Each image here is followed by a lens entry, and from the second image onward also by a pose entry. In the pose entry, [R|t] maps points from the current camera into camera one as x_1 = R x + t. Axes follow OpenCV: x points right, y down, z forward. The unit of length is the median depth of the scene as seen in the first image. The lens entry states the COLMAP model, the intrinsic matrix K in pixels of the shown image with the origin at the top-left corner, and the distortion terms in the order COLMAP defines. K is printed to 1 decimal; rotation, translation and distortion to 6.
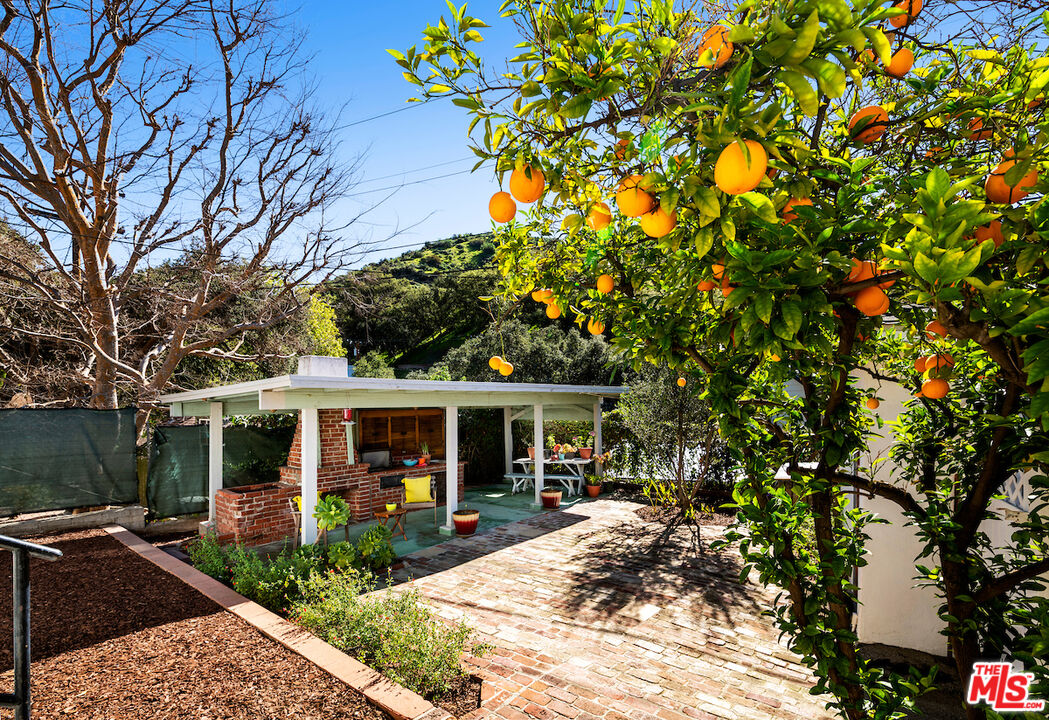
lens RADIAL K [[505.3, 0, 524.7], [0, 505.3, 399.2], [0, 0, 1]] dist [0.018747, 0.000261]
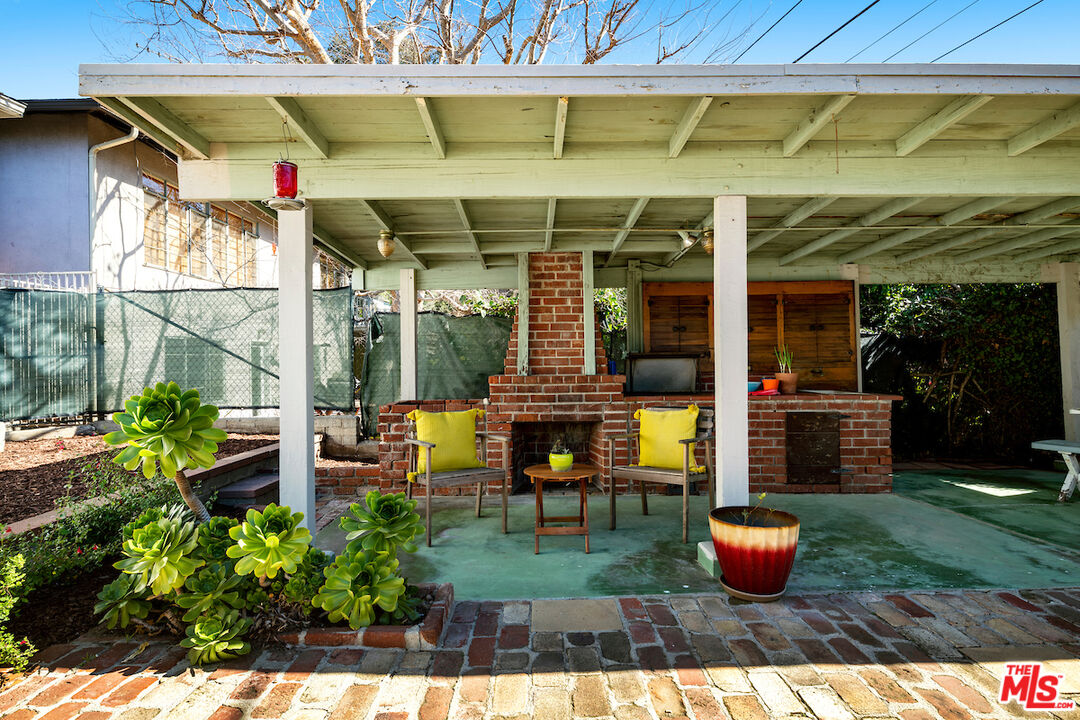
lens RADIAL K [[566.4, 0, 541.2], [0, 566.4, 350.5], [0, 0, 1]] dist [-0.001589, -0.000924]
pose [[0.642885, -0.014470, -0.765826, 0.061389], [0.005726, 0.999884, -0.014086, 0.114957], [0.765941, 0.004670, 0.642893, 0.616307]]
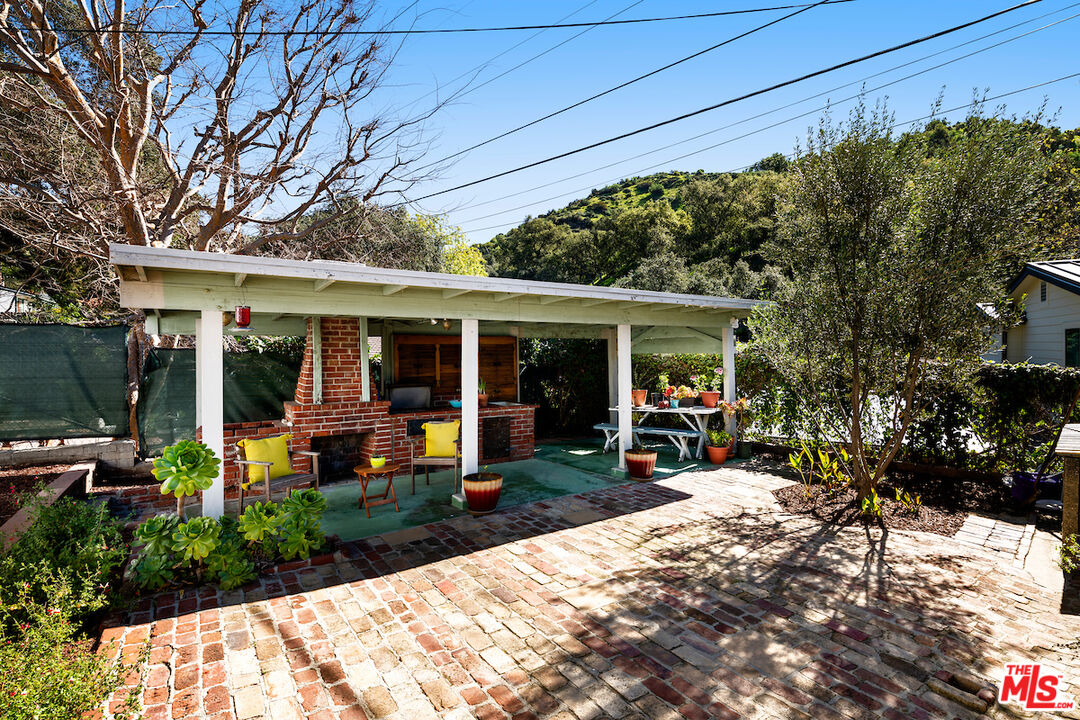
lens RADIAL K [[522.1, 0, 543.2], [0, 522.1, 340.3], [0, 0, 1]] dist [-0.000903, -0.001454]
pose [[0.958224, -0.004474, -0.285985, 0.142682], [-0.000512, 0.999849, -0.017356, 0.051297], [0.286020, 0.016777, 0.958077, 0.330580]]
